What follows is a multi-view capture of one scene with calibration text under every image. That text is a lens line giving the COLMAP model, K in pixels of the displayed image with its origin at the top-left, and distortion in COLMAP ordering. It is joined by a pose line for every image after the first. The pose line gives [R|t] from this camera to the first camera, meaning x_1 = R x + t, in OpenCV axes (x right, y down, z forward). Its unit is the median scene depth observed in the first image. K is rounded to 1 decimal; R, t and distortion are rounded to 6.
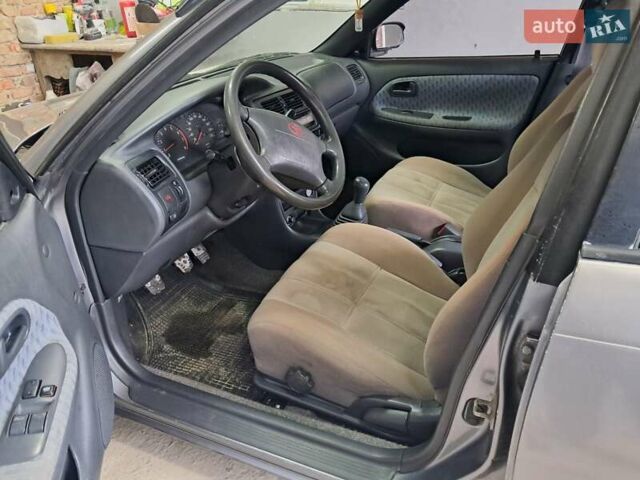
lens RADIAL K [[489.0, 0, 307.2], [0, 489.0, 241.9], [0, 0, 1]] dist [0.037417, -0.045919]
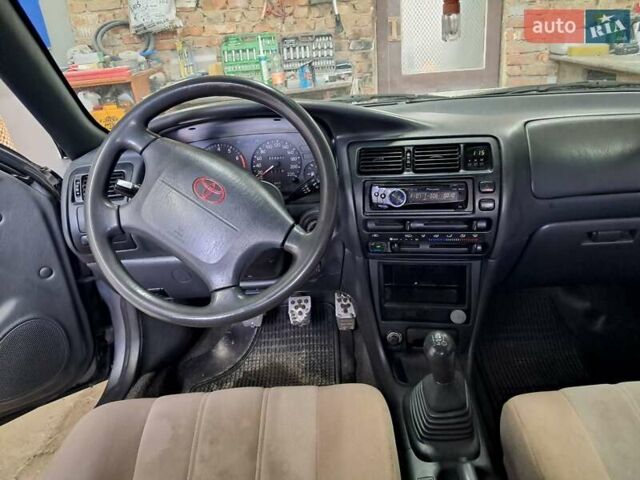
lens RADIAL K [[494.1, 0, 321.5], [0, 494.1, 229.4], [0, 0, 1]] dist [0.036314, -0.047114]
pose [[0.421586, 0.351132, -0.836045, 0.351757], [-0.390369, 0.902455, 0.182175, -0.215763], [0.818460, 0.249564, 0.517533, 0.488431]]
